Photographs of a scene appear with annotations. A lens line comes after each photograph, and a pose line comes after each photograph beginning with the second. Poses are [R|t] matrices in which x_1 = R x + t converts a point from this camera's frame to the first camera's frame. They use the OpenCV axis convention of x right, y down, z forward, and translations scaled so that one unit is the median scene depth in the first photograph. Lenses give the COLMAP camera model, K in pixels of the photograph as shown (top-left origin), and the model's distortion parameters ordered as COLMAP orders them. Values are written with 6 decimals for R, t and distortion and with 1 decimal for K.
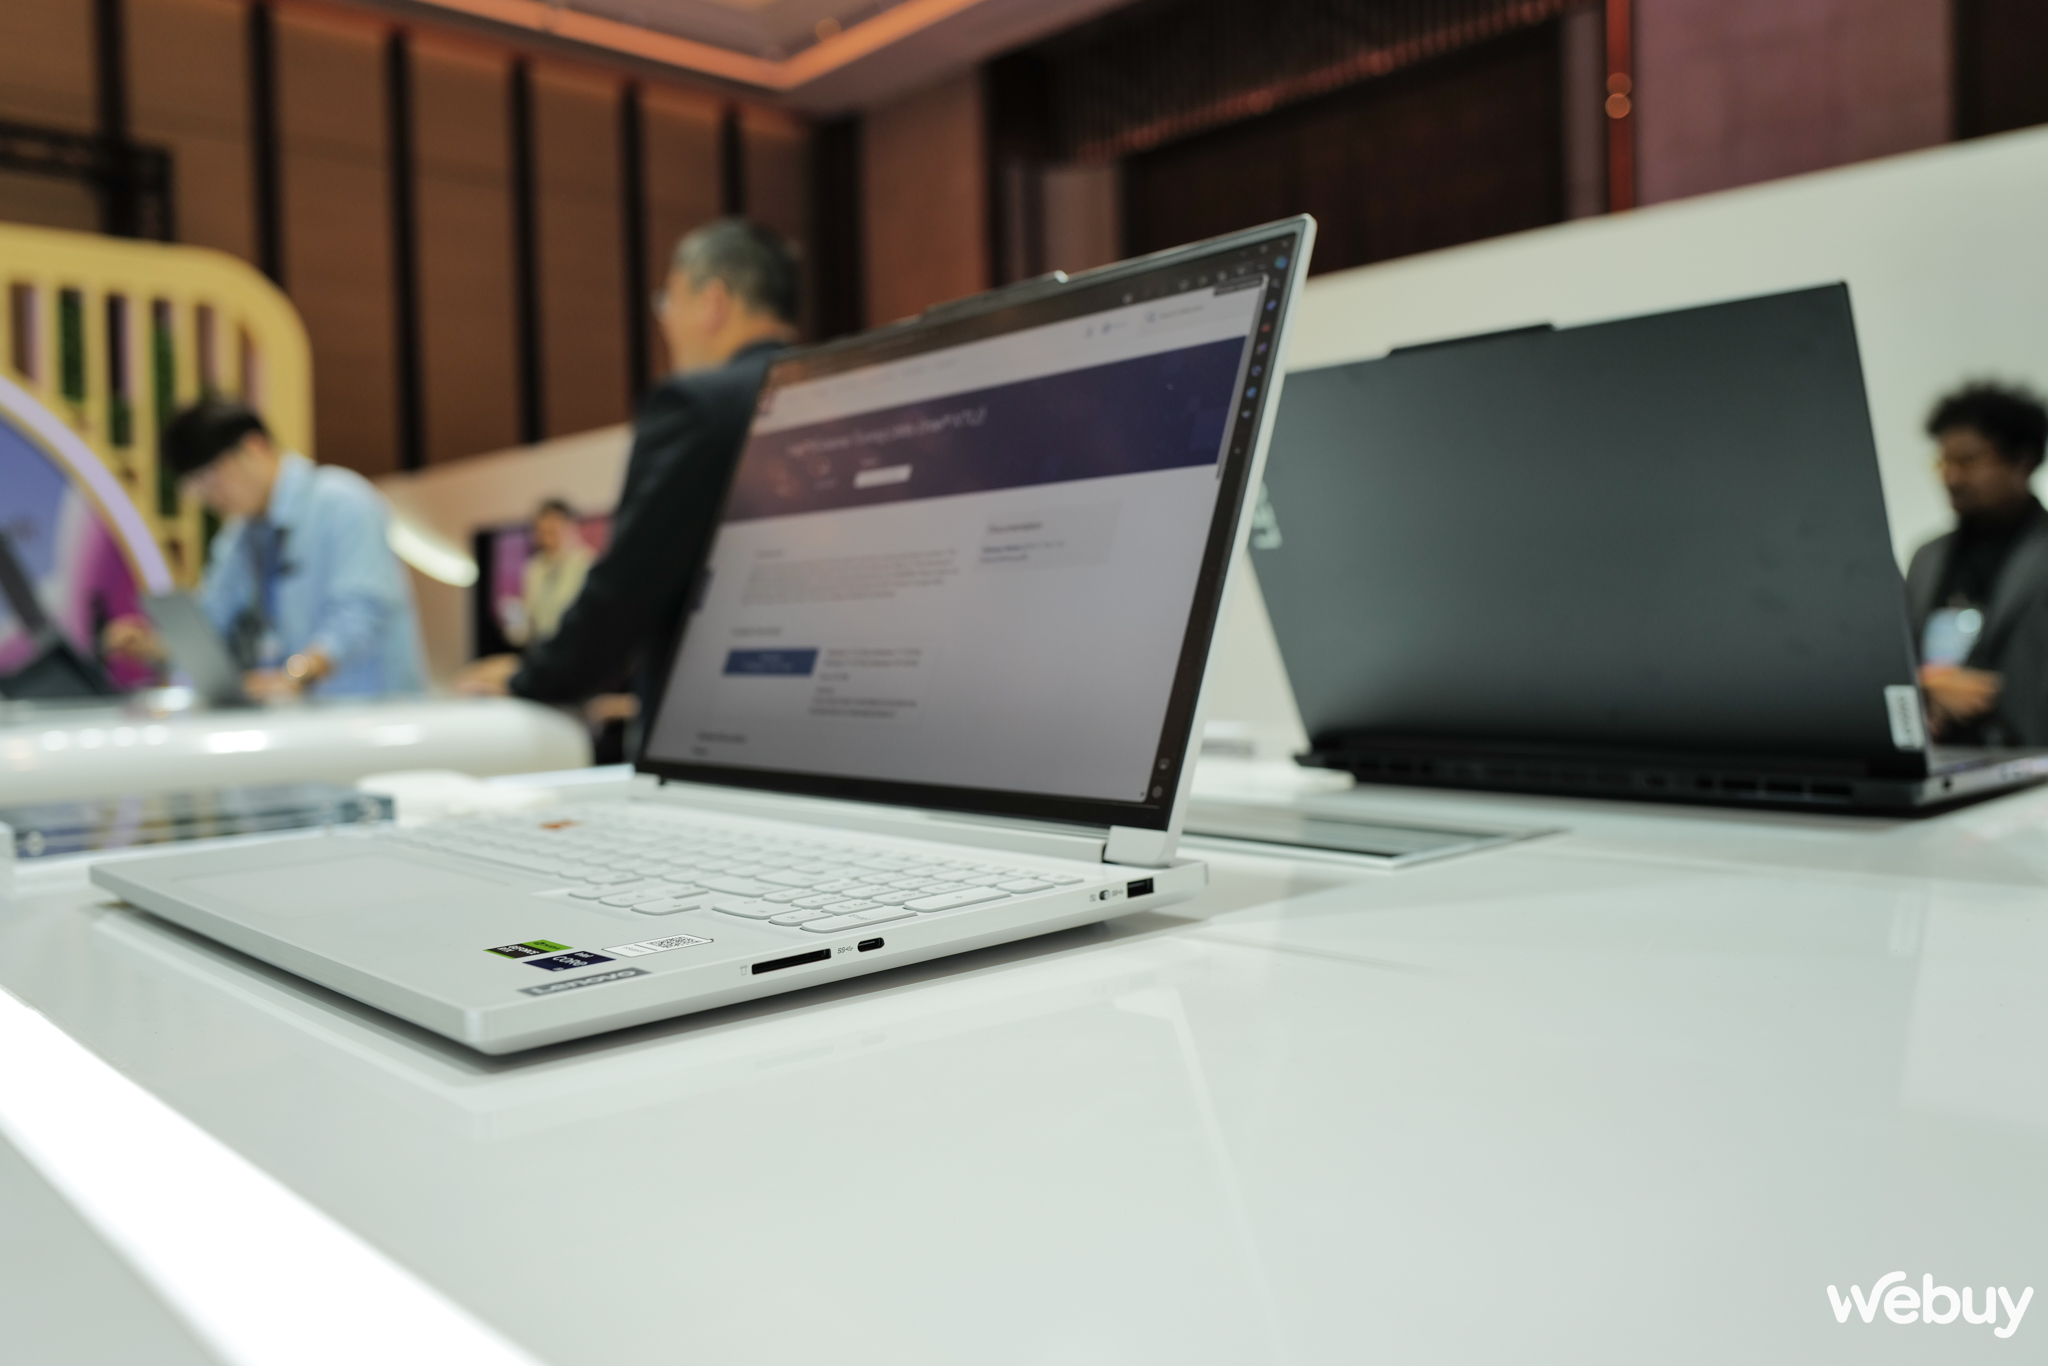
lens RADIAL K [[1581.1, 0, 1020.8], [0, 1581.1, 746.1], [0, 0, 1]] dist [-0.007348, -0.000696]
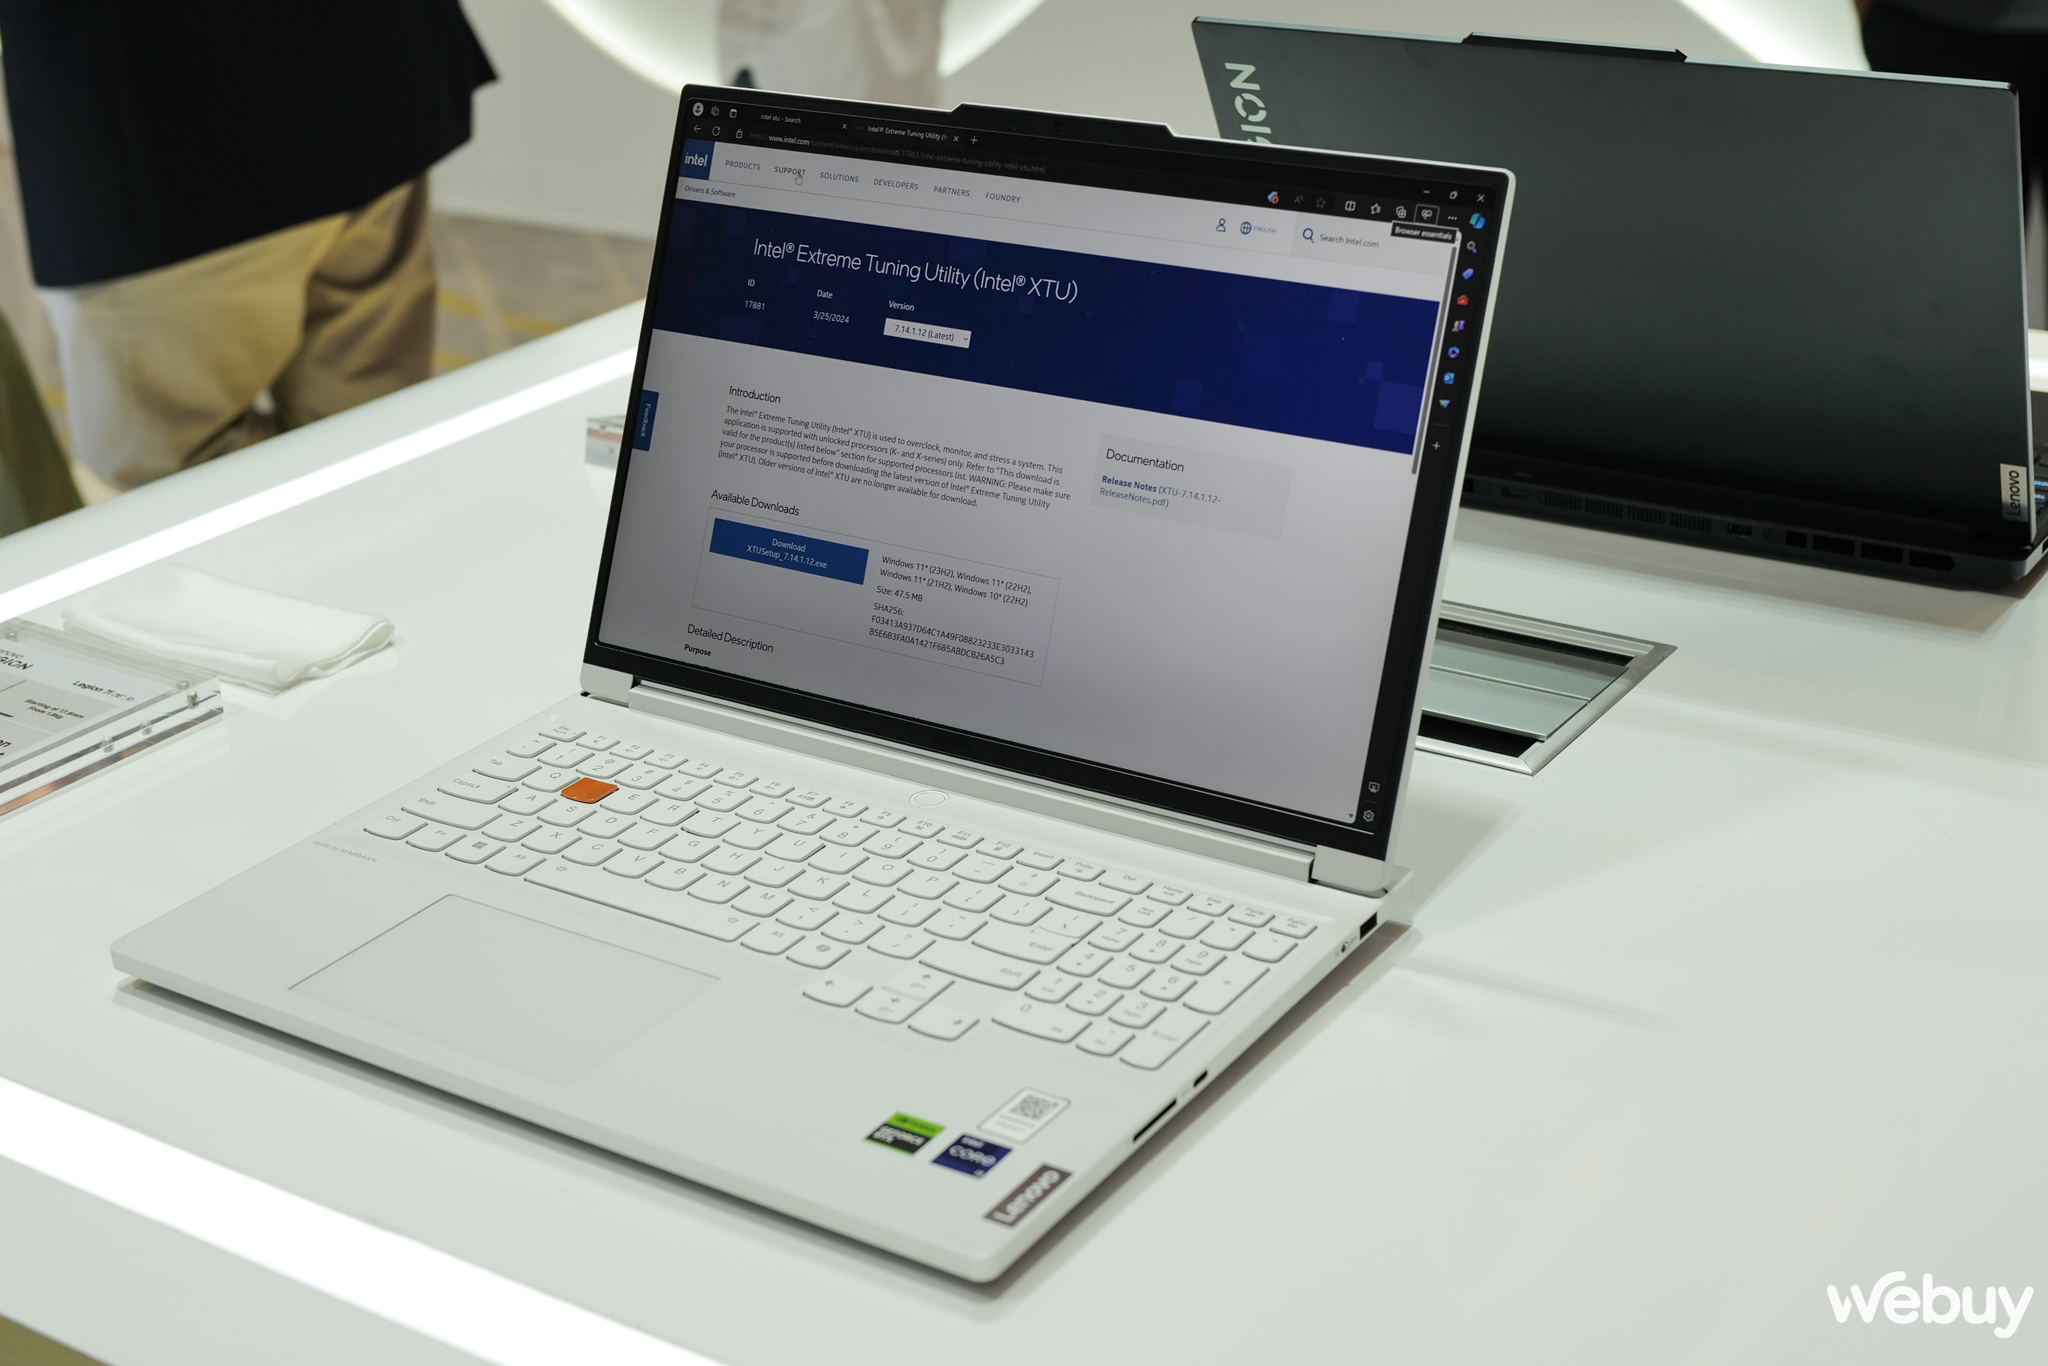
lens RADIAL K [[2838.8, 0, 1024.0], [0, 2838.8, 683.0], [0, 0, 1]] dist [0.028311, -0.012417]
pose [[0.968818, -0.095500, 0.228628, -0.418598], [0.018124, 0.947578, 0.319010, -0.498430], [-0.247108, -0.304919, 0.919762, -0.441829]]
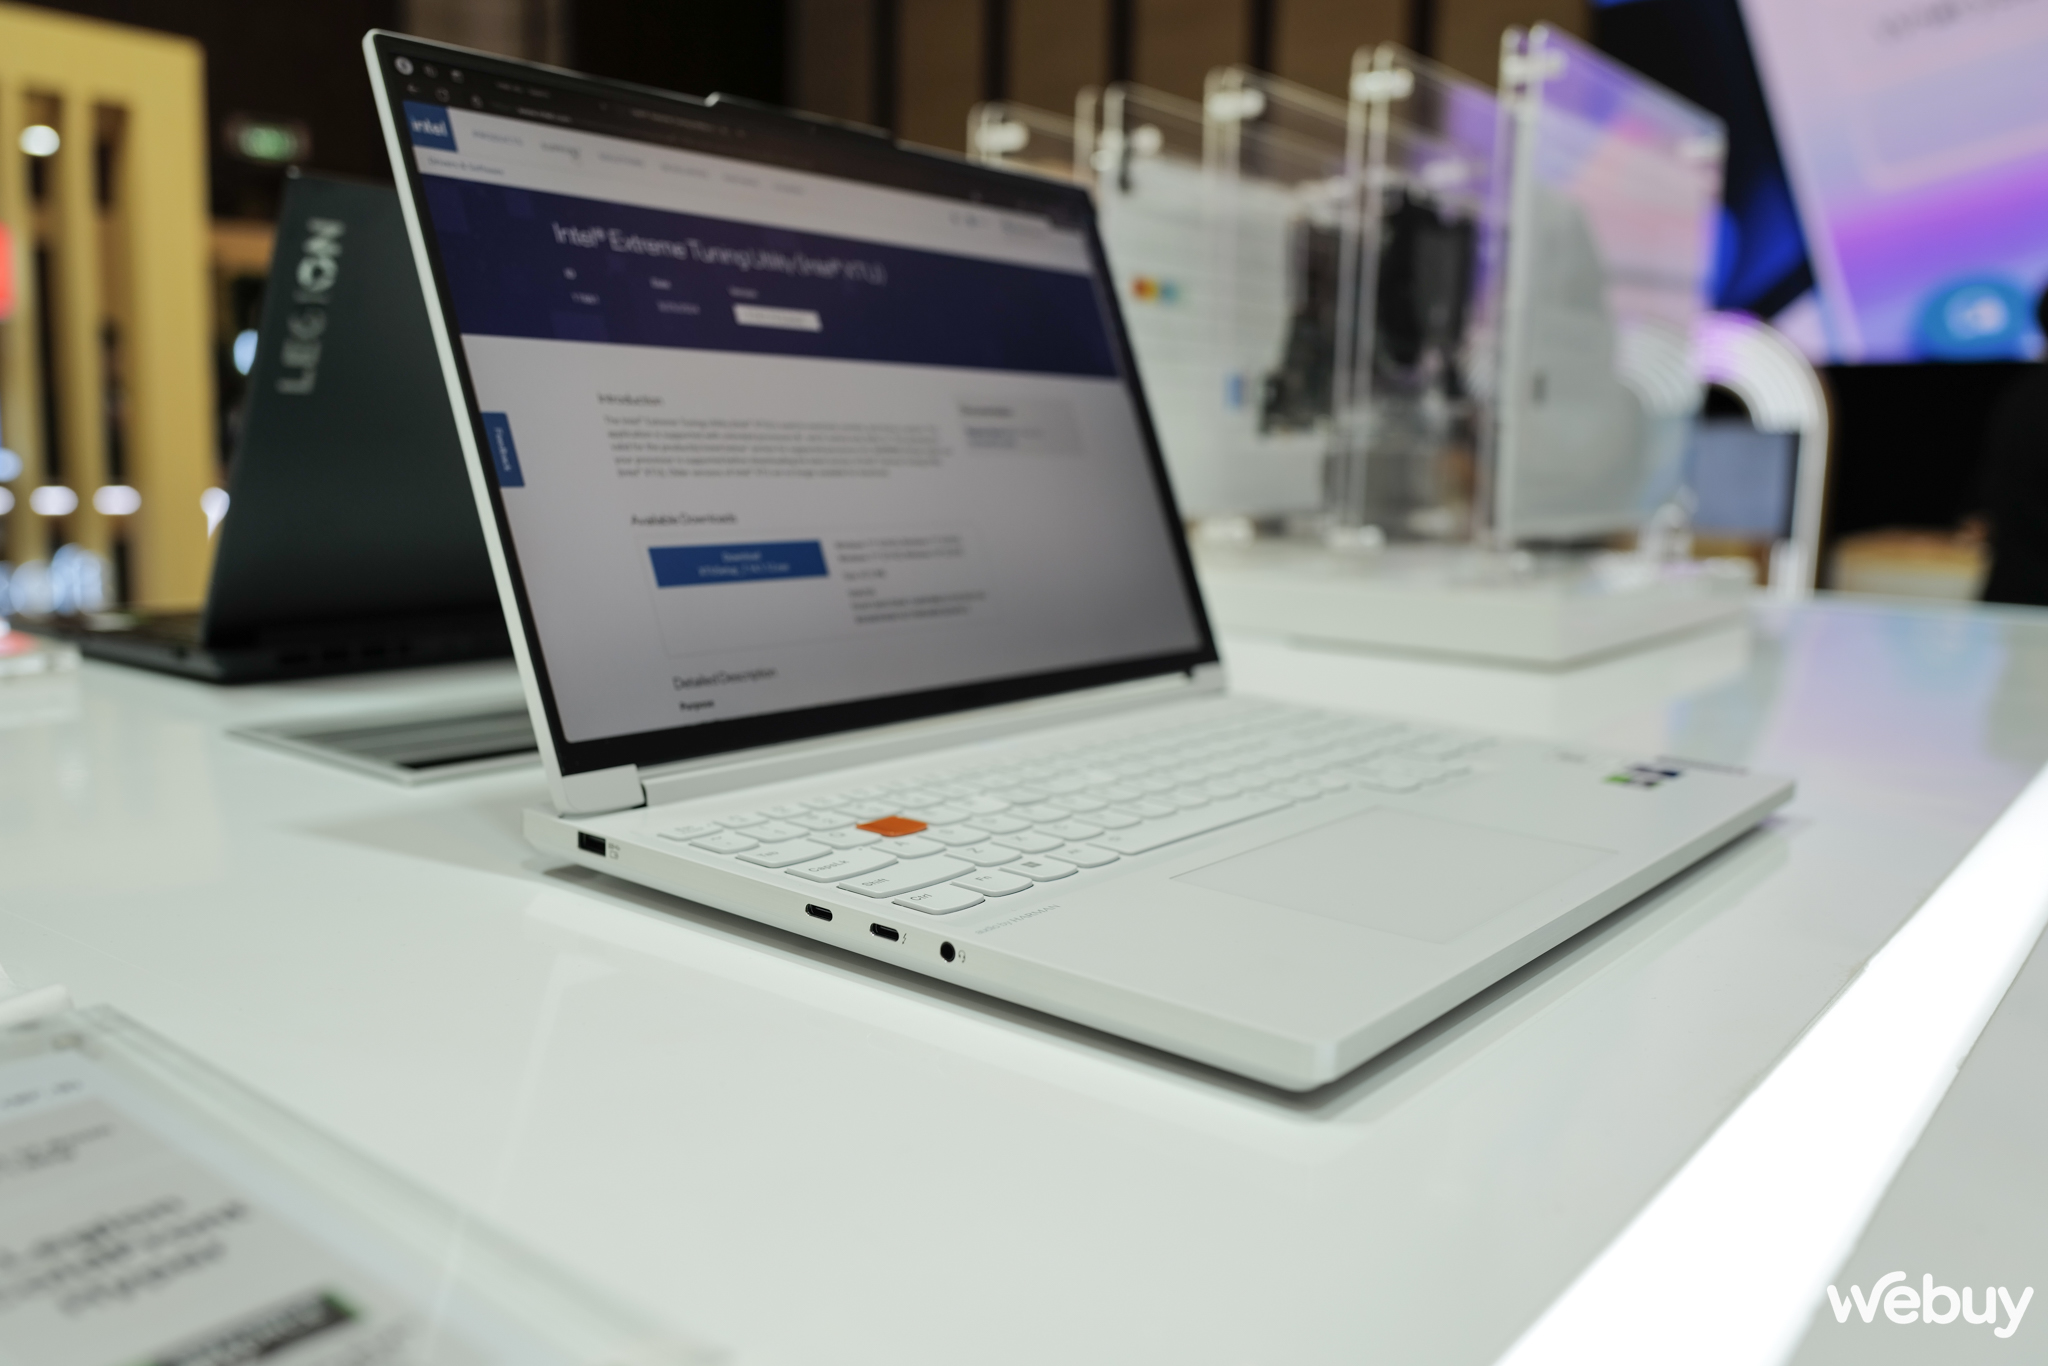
lens RADIAL K [[1560.2, 0, 1024.0], [0, 1560.2, 683.0], [0, 0, 1]] dist [-0.006802, 0.001754]
pose [[-0.125670, -0.127808, 0.983805, -0.950293], [0.056328, 0.989148, 0.135698, -0.095887], [-0.990472, 0.072469, -0.117107, 1.052683]]
